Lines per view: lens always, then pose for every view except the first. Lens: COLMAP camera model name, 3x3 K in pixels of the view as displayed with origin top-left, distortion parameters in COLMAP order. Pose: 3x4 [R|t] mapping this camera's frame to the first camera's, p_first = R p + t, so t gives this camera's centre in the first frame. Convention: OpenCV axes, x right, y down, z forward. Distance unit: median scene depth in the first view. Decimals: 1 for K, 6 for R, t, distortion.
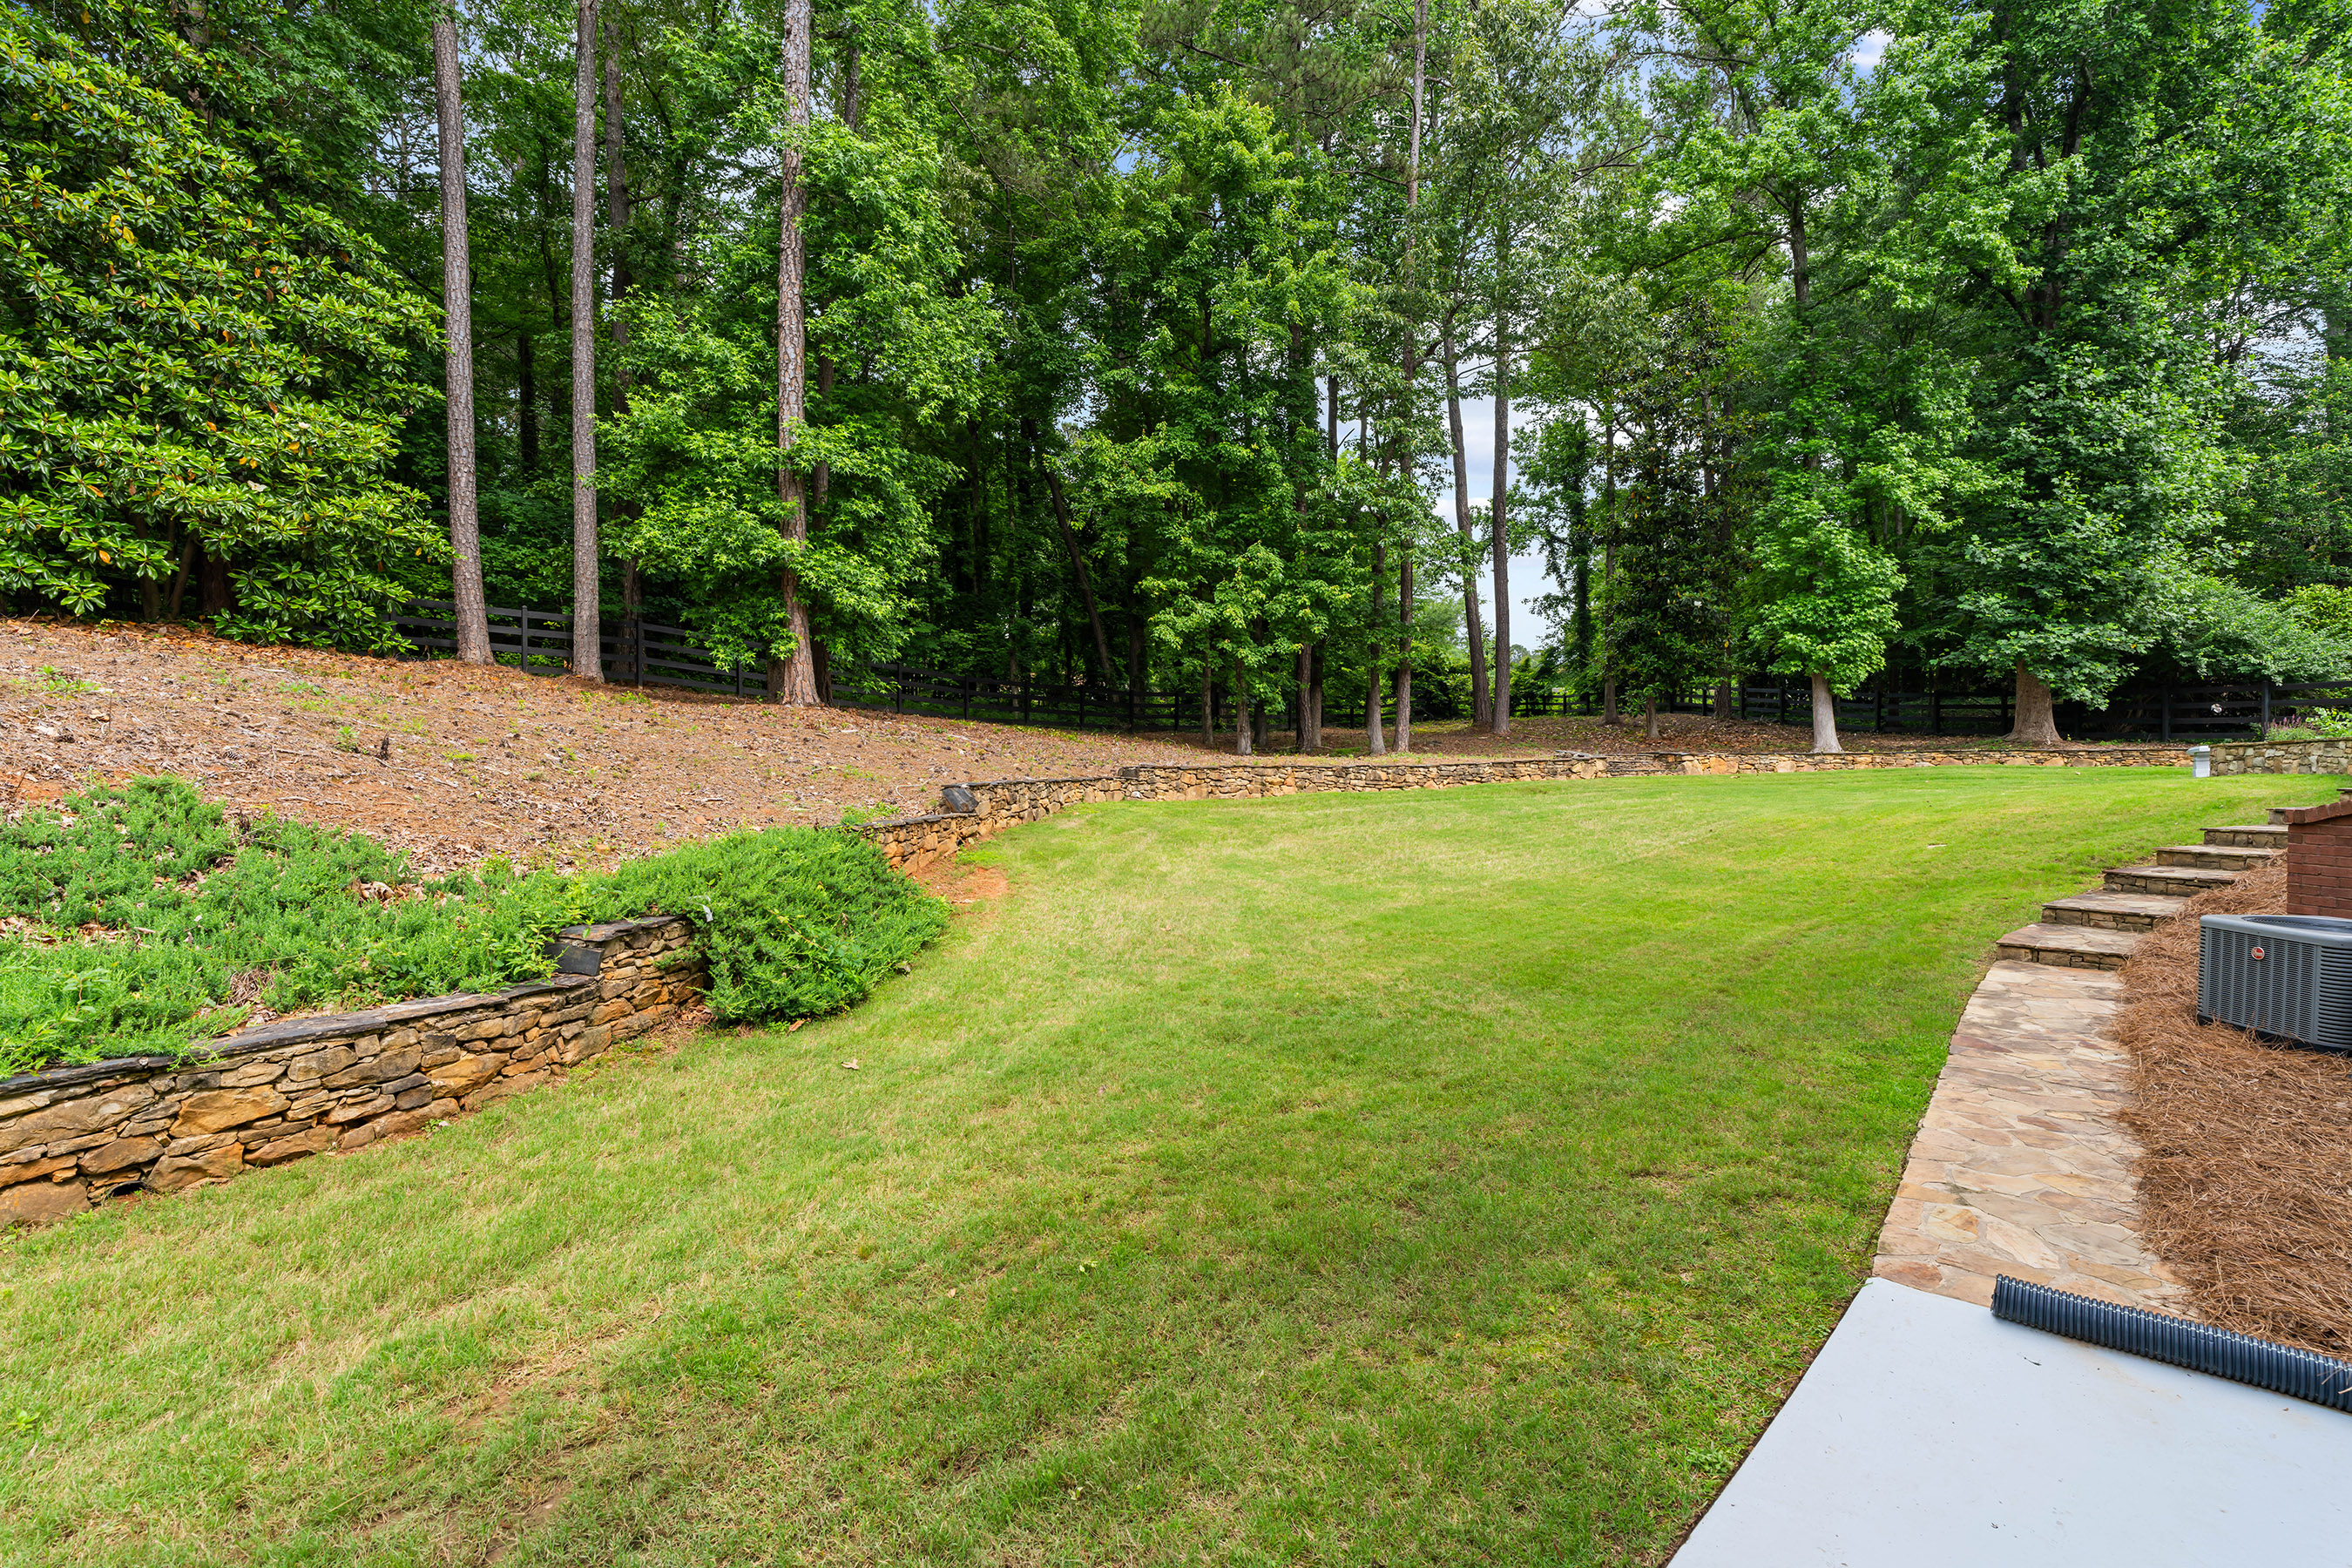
lens RADIAL K [[1082.6, 0, 1180.4], [0, 1082.6, 784.1], [0, 0, 1]] dist [-0.001653, 0.000253]
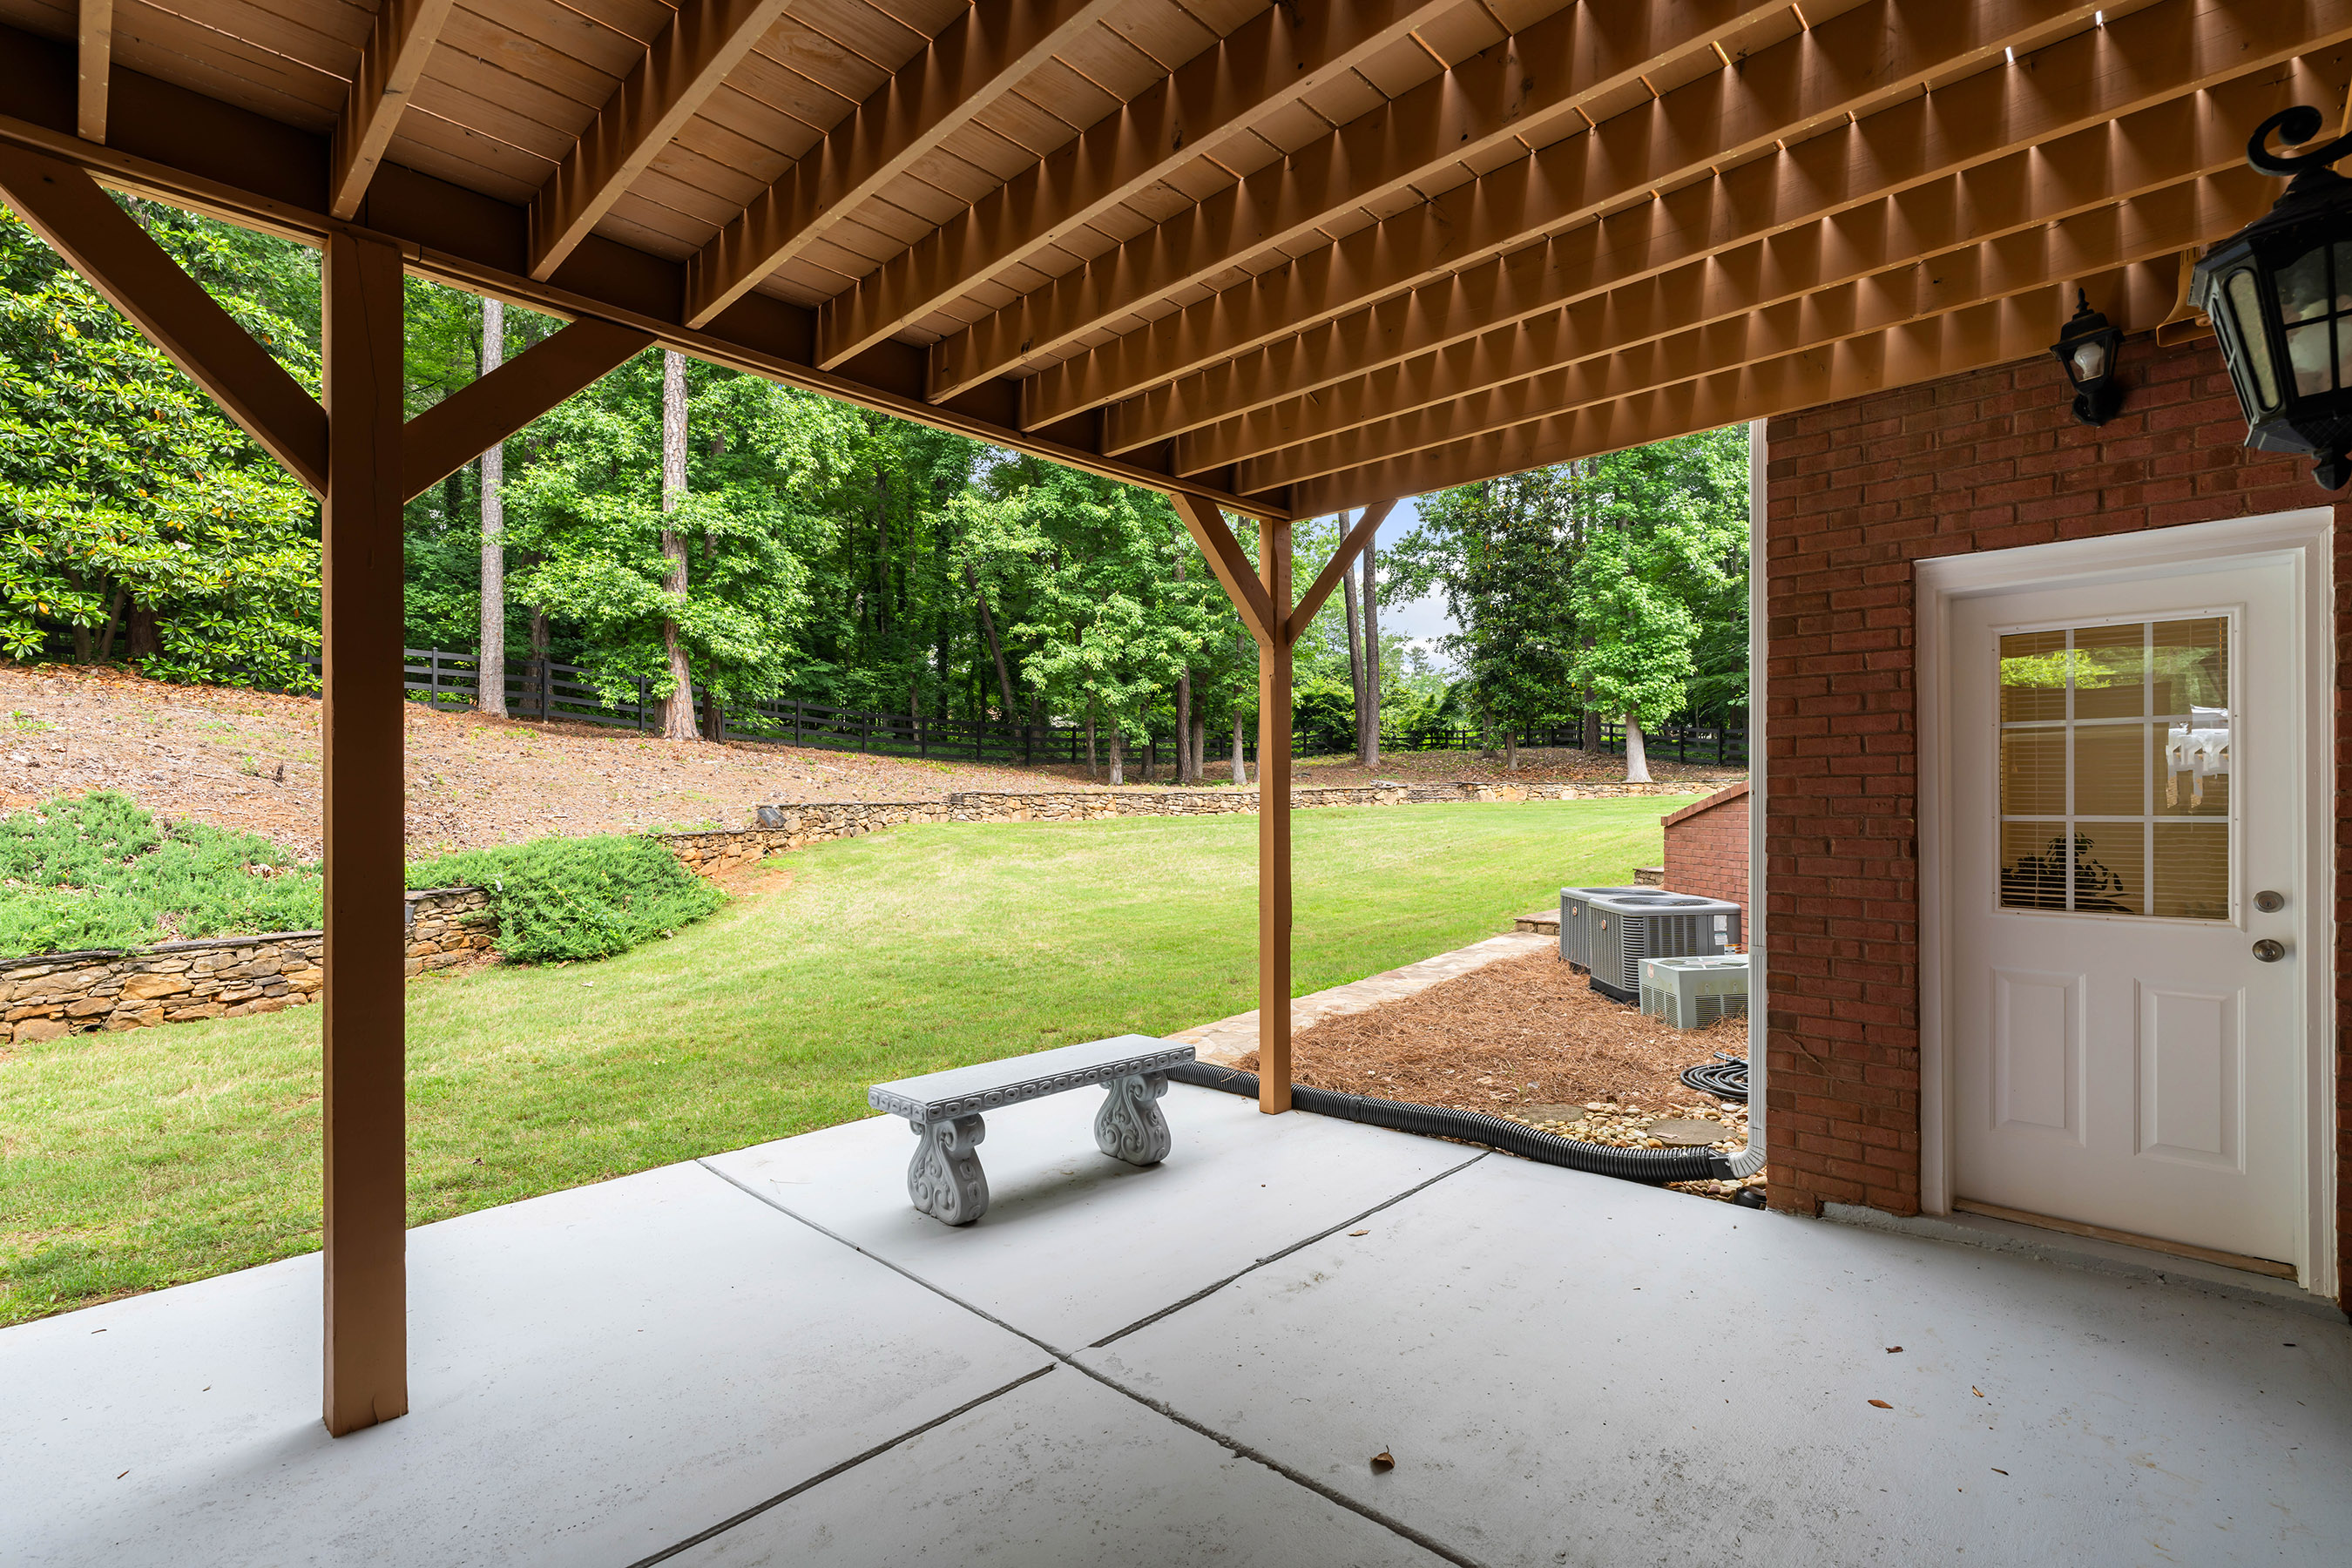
lens RADIAL K [[1082.6, 0, 1171.2], [0, 1082.6, 793.4], [0, 0, 1]] dist [-0.001653, 0.000253]
pose [[0.999353, -0.000039, 0.035969, 0.121760], [0.000843, 0.999750, -0.022322, 0.008974], [-0.035959, 0.022338, 0.999104, -0.141968]]
